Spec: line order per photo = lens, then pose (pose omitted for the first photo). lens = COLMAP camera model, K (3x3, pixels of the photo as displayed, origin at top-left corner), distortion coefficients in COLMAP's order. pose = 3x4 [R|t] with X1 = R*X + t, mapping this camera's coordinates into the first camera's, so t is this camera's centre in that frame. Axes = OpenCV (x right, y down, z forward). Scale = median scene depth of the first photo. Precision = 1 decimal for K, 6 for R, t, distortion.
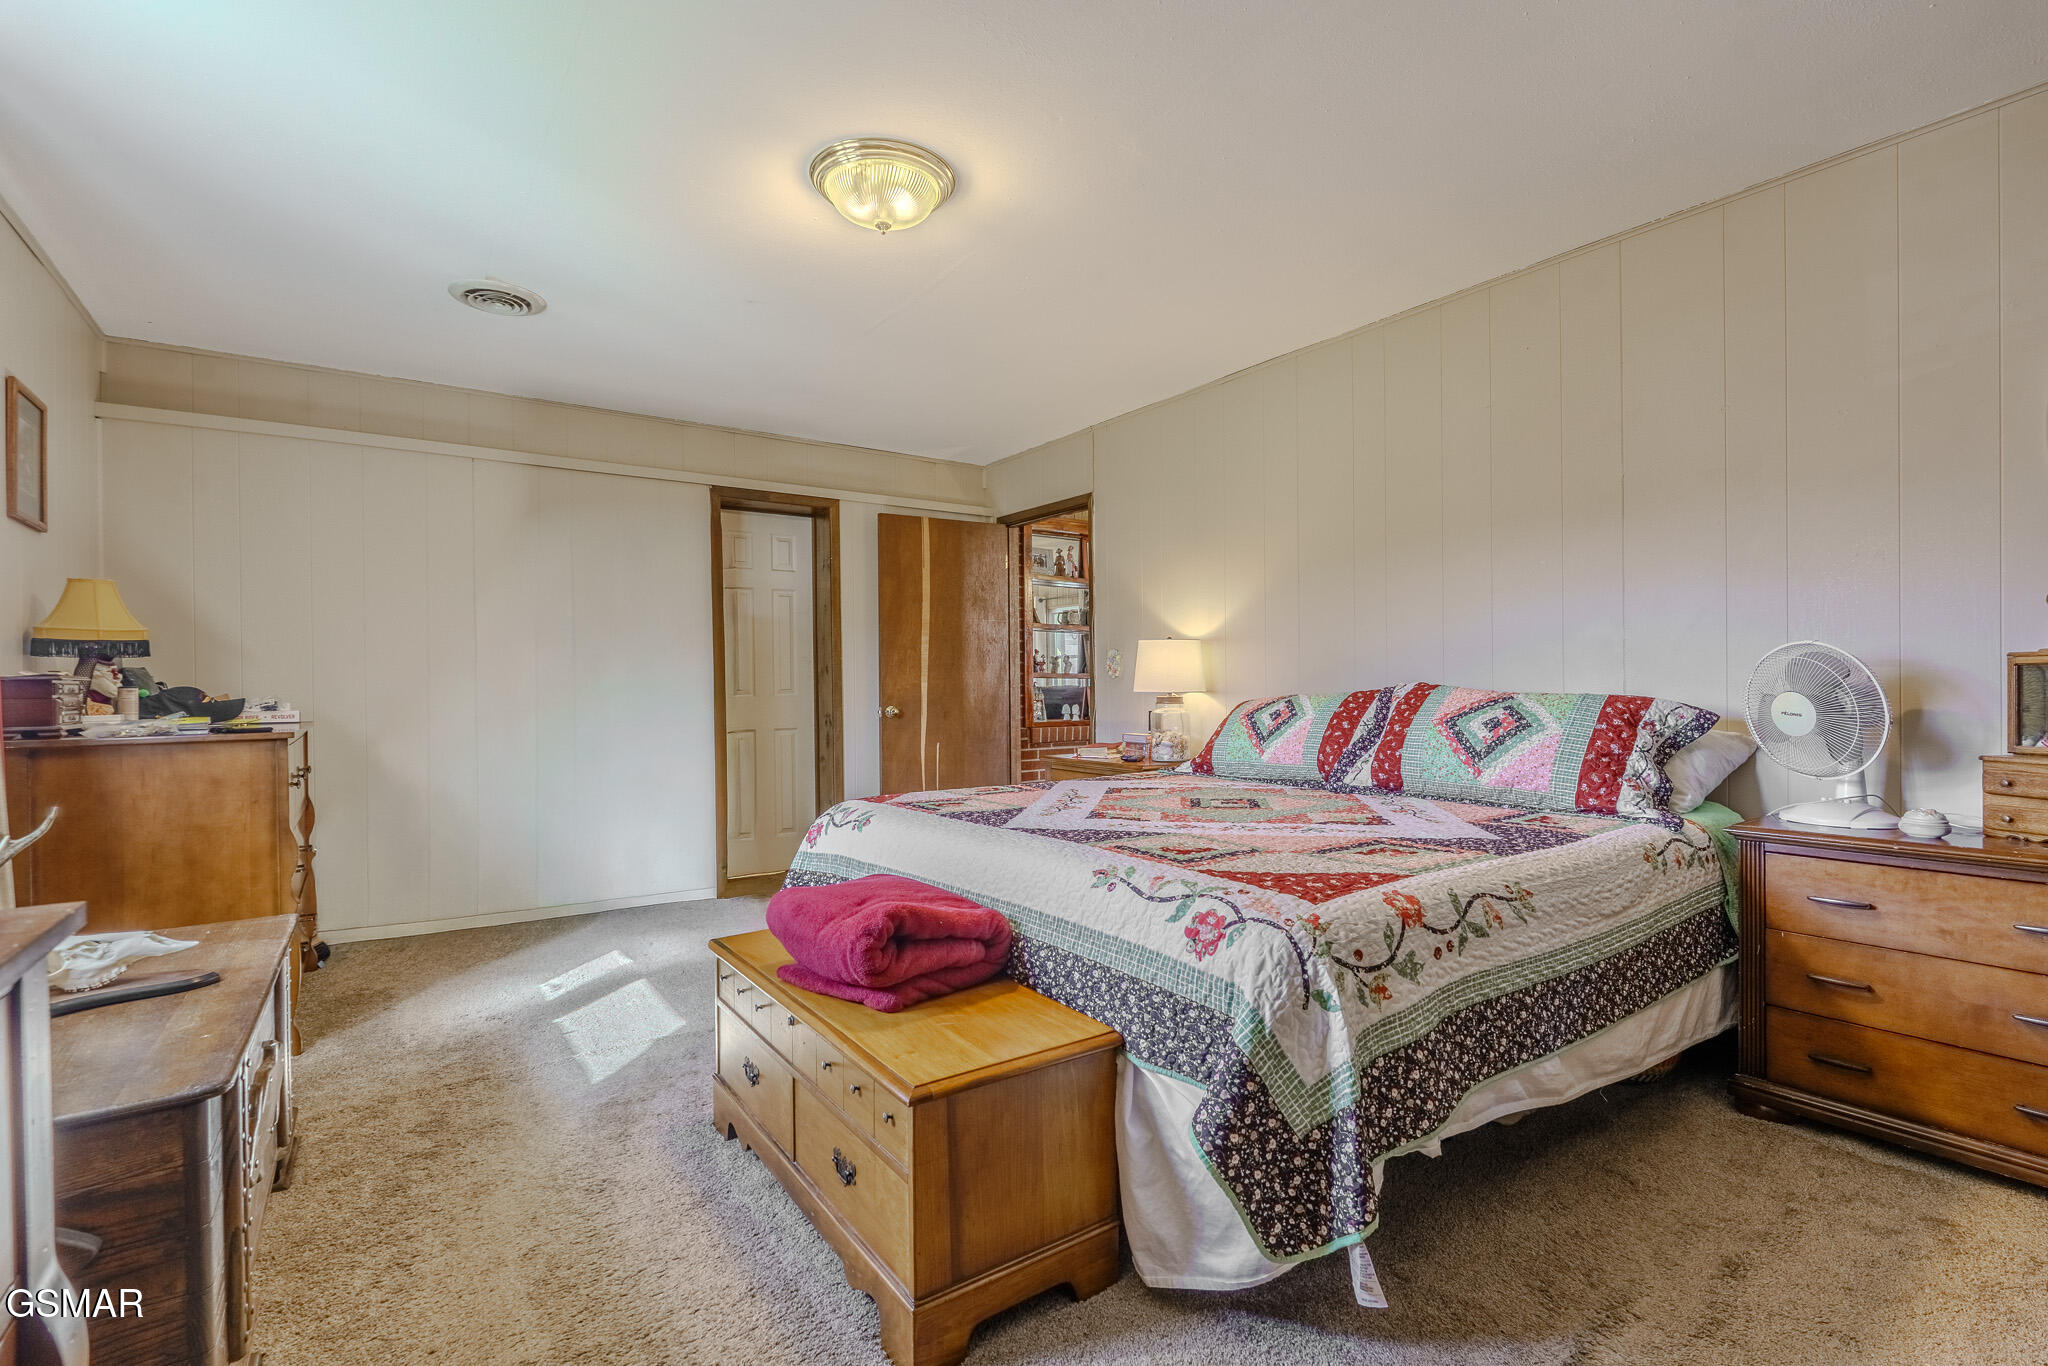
lens RADIAL K [[893.6, 0, 1027.5], [0, 893.6, 684.2], [0, 0, 1]] dist [-0.009412, 0.002061]
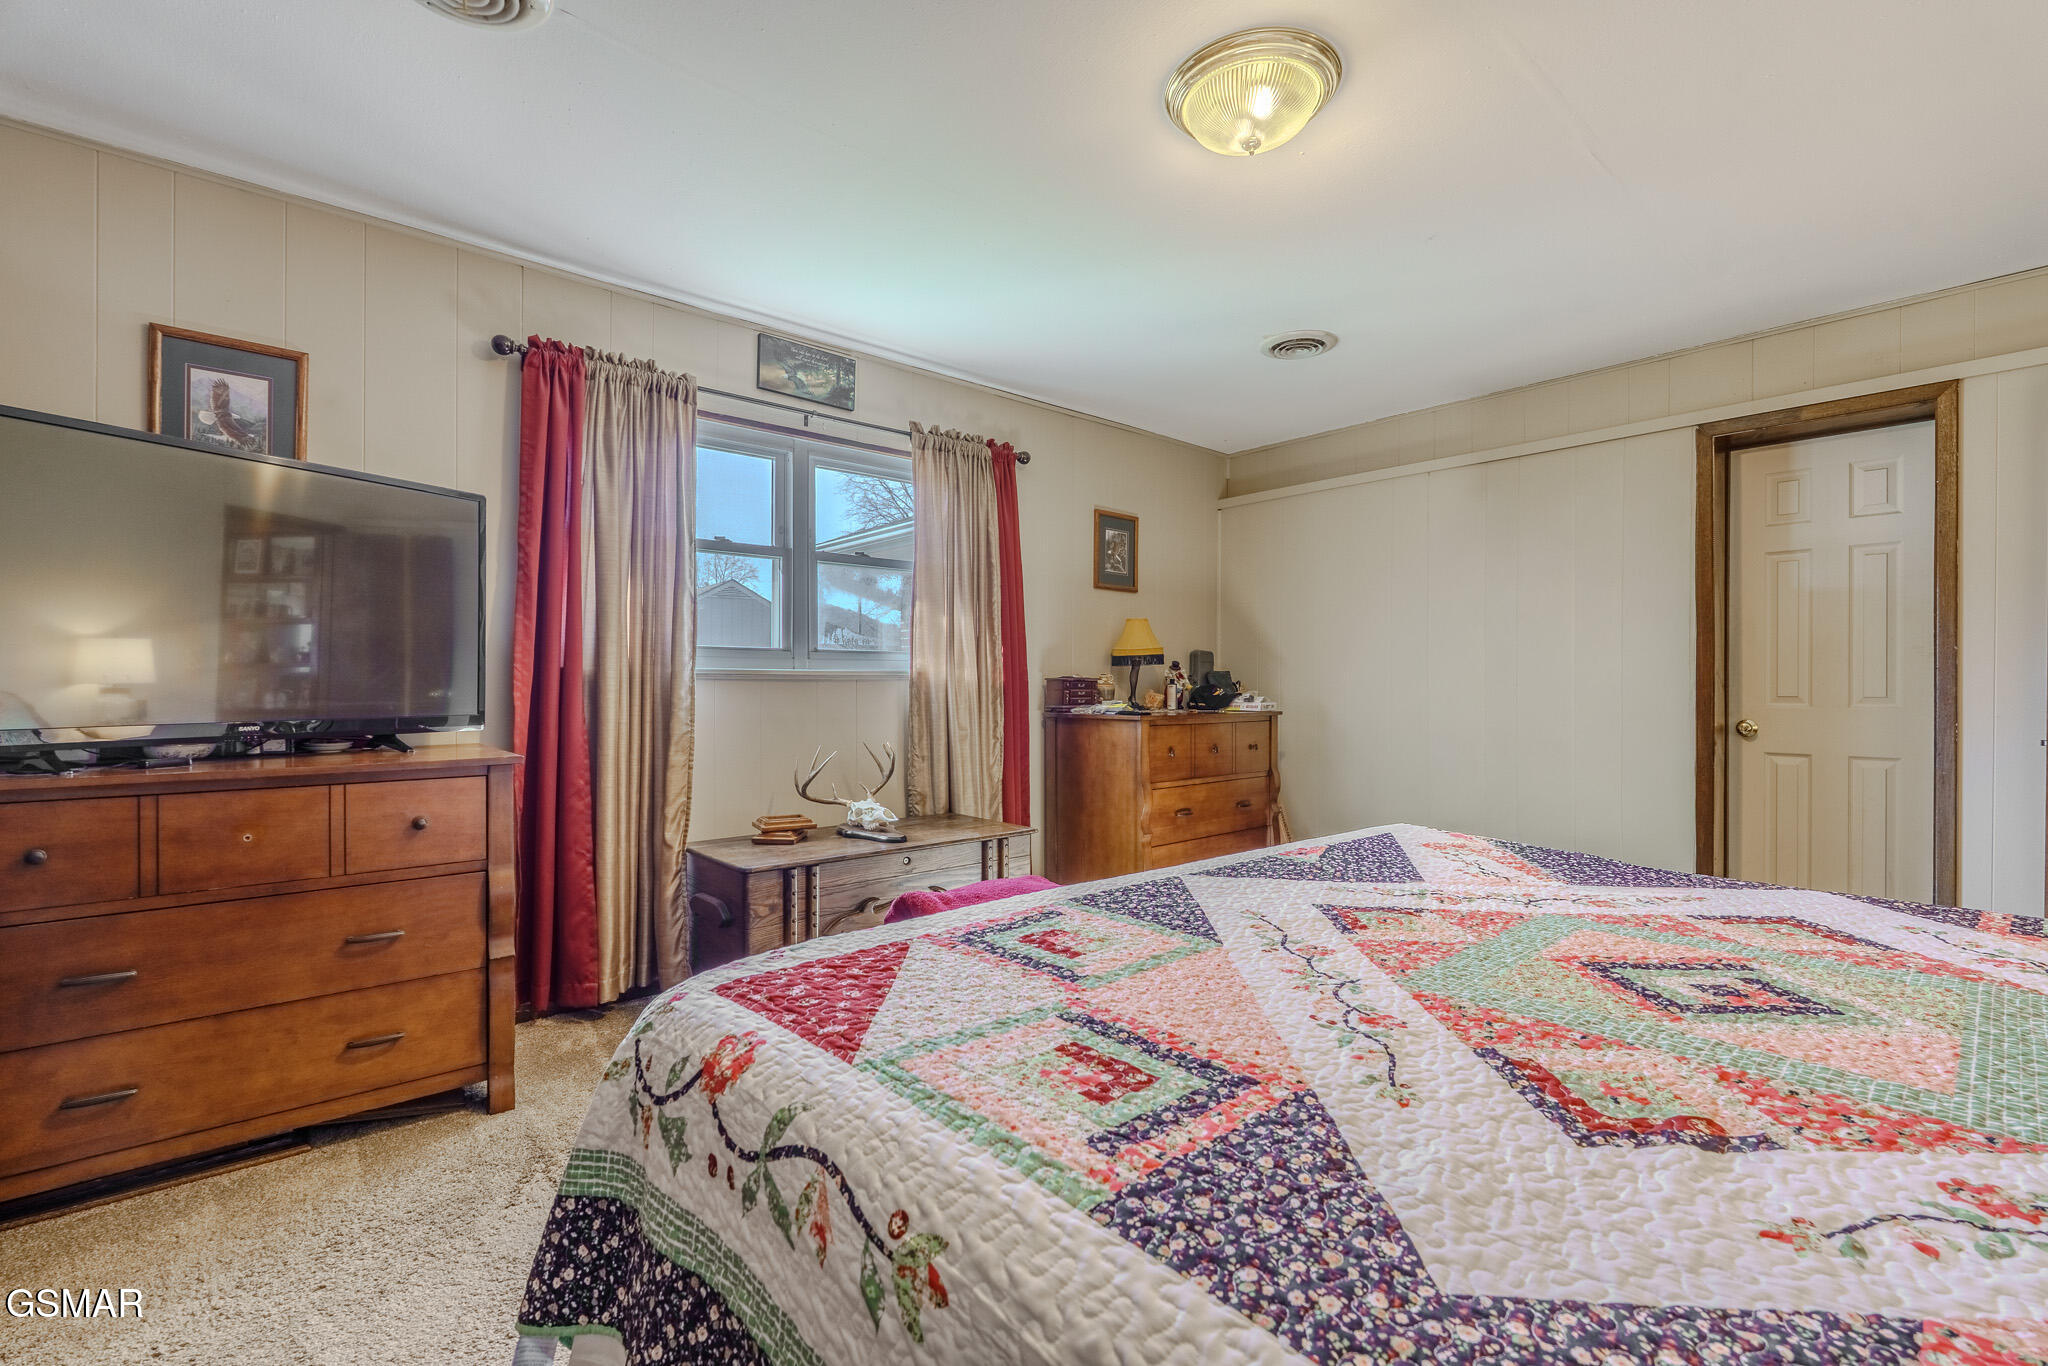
lens RADIAL K [[893.6, 0, 1031.4], [0, 893.6, 677.8], [0, 0, 1]] dist [-0.009412, 0.002061]
pose [[0.119988, 0.004874, -0.992763, 0.477732], [-0.009126, 0.999951, 0.003806, -0.009570], [0.992733, 0.008603, 0.120027, 0.509887]]
